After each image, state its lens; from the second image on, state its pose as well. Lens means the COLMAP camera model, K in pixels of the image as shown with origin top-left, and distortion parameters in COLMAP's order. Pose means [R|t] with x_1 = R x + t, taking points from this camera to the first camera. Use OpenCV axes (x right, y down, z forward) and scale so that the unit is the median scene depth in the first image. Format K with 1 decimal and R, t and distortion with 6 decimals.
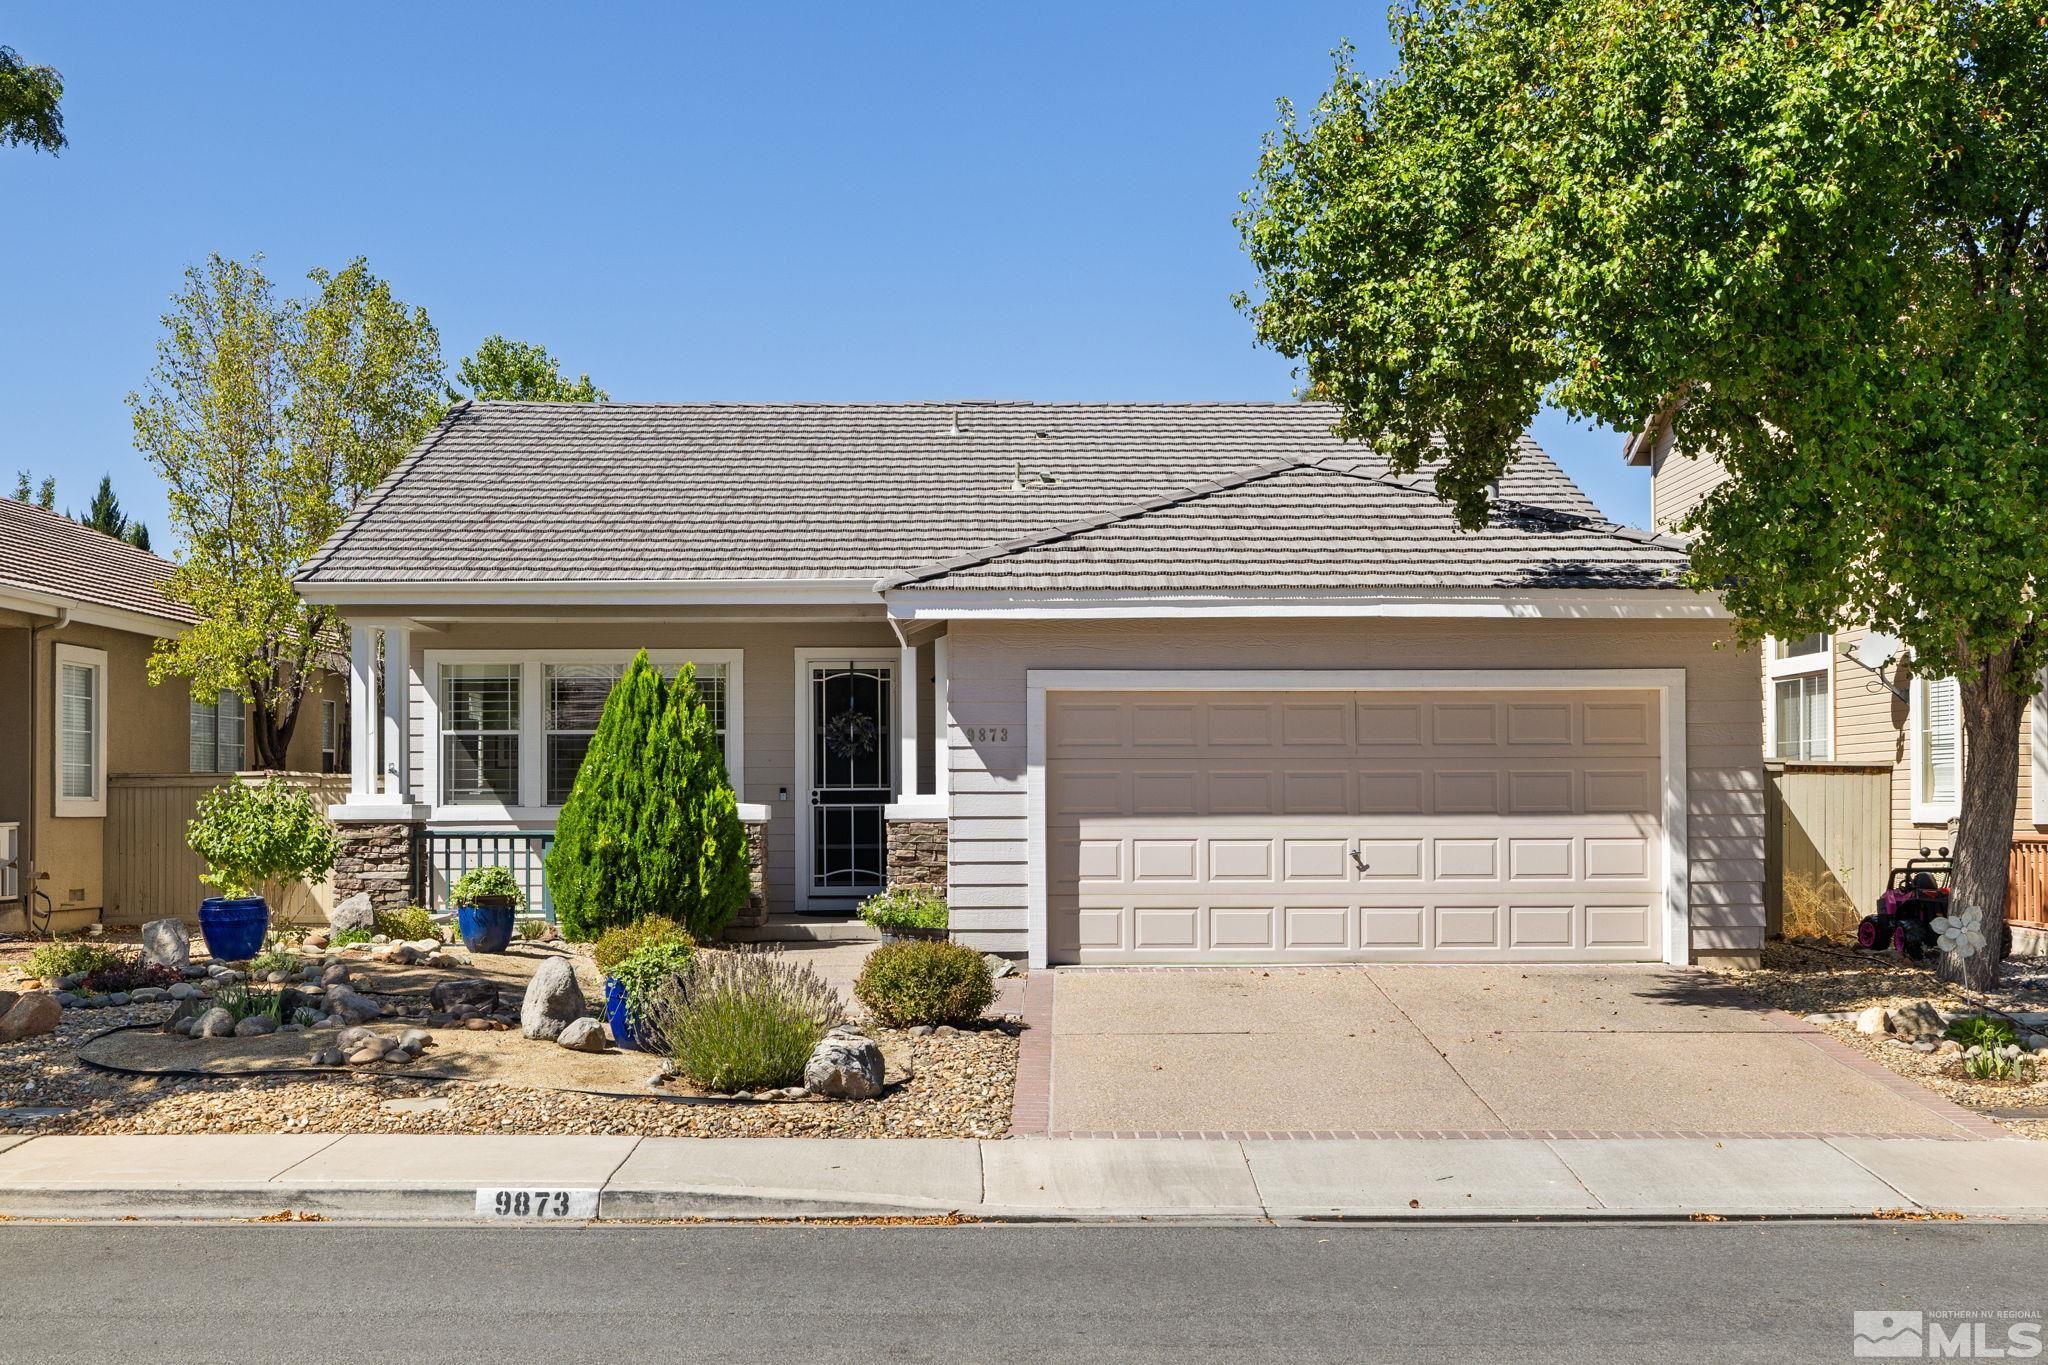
lens RADIAL K [[2471.5, 0, 1024.0], [0, 2471.5, 682.5], [0, 0, 1]] dist [0.013729, 0.010727]
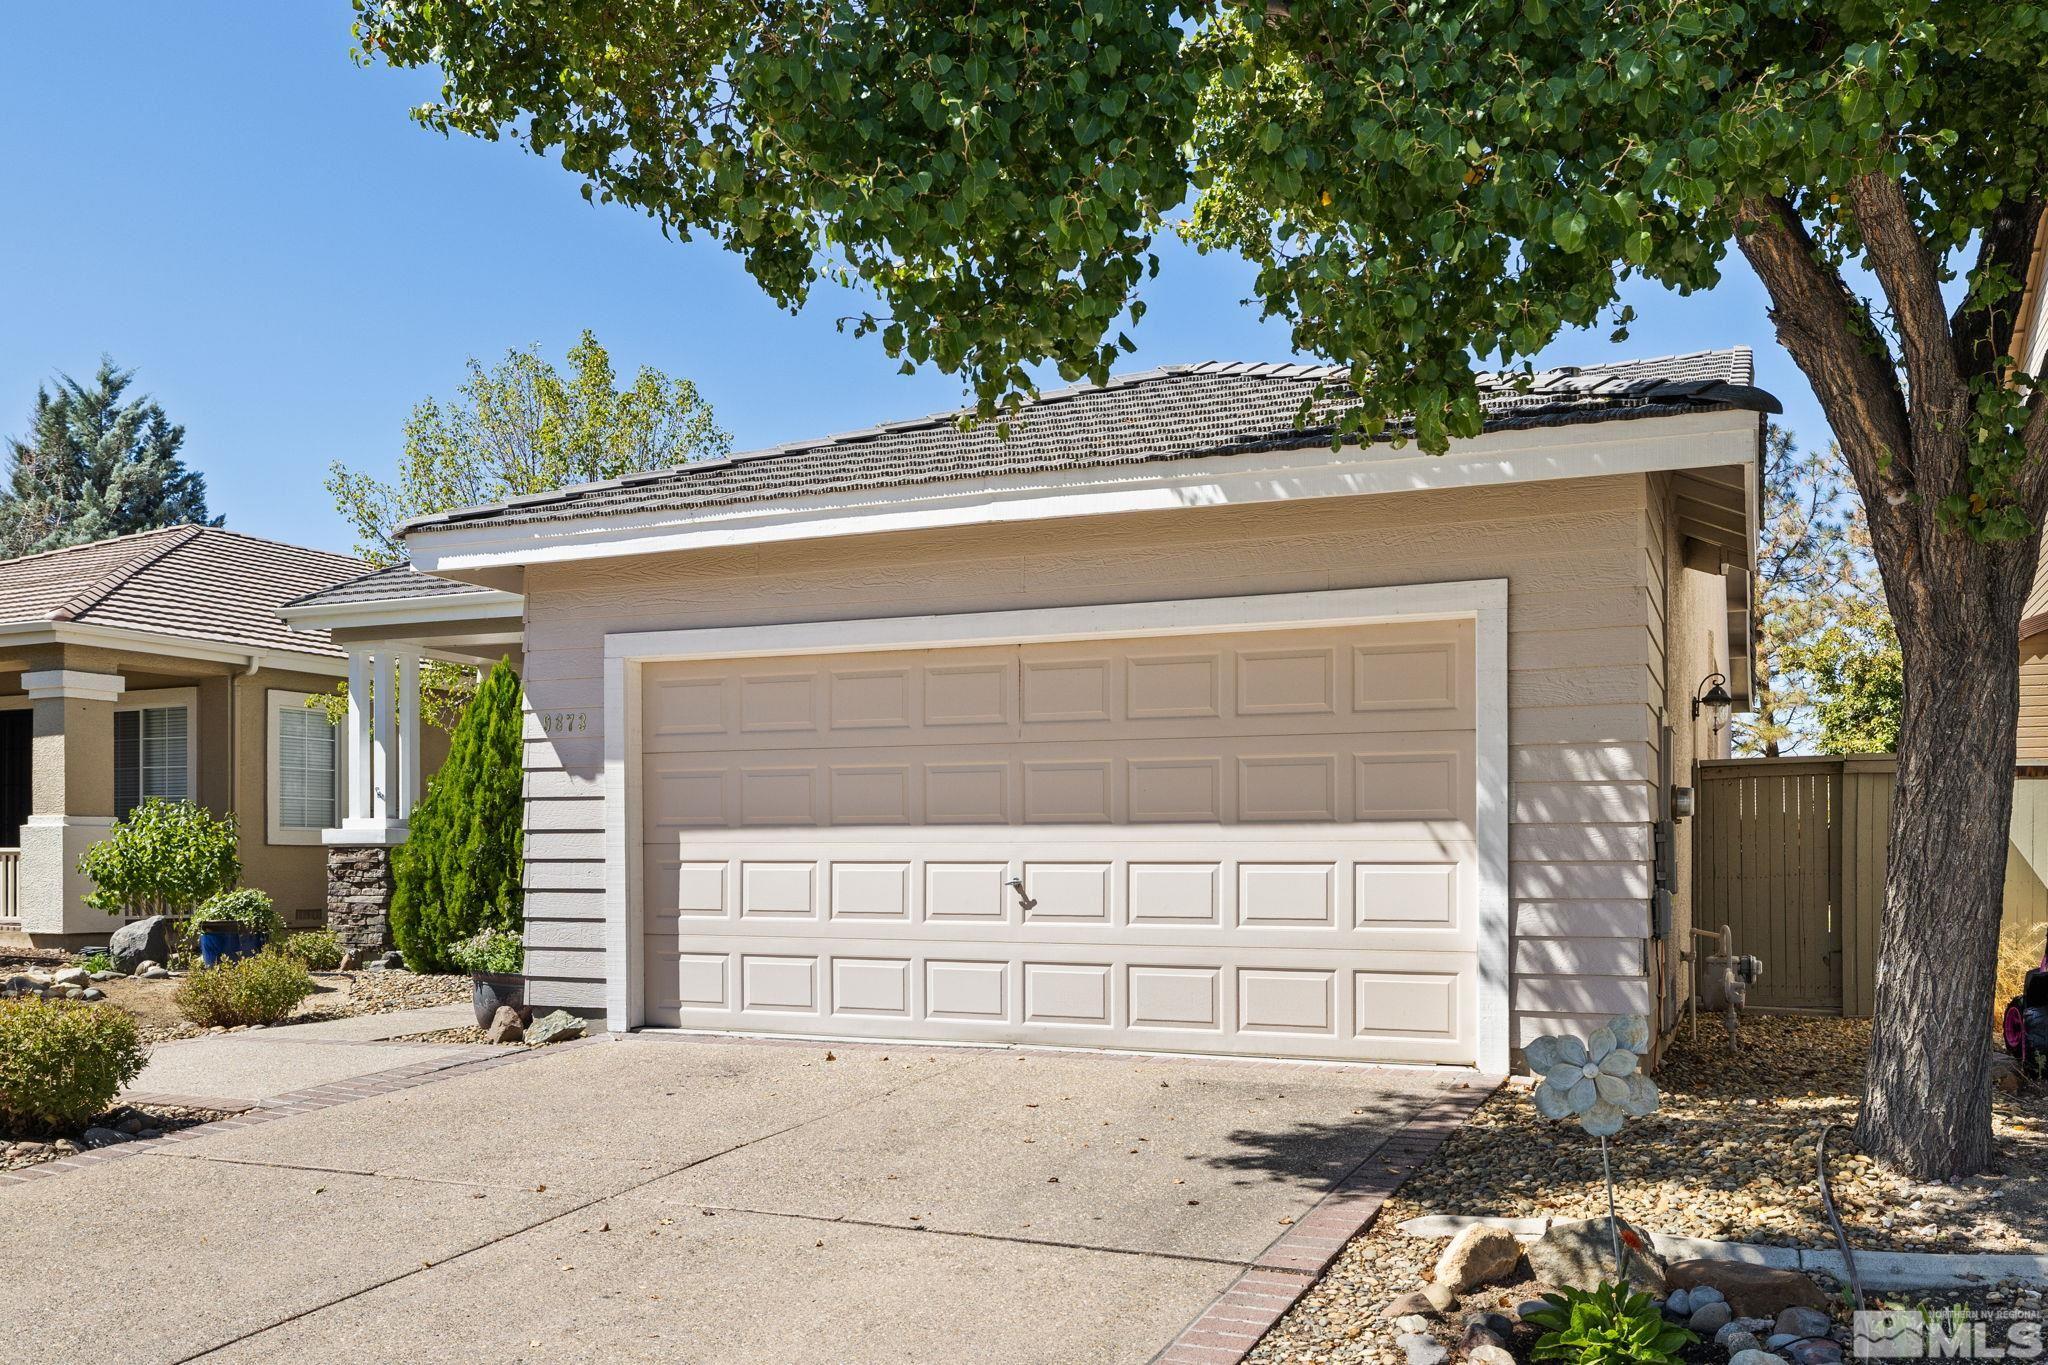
lens RADIAL K [[1752.8, 0, 1026.0], [0, 1752.8, 819.4], [0, 0, 1]] dist [-0.003942, -0.003721]
pose [[0.906775, -0.006053, -0.421571, 0.338537], [0.017433, 0.999580, 0.023146, 0.040574], [0.421254, -0.028337, 0.906500, 0.564495]]
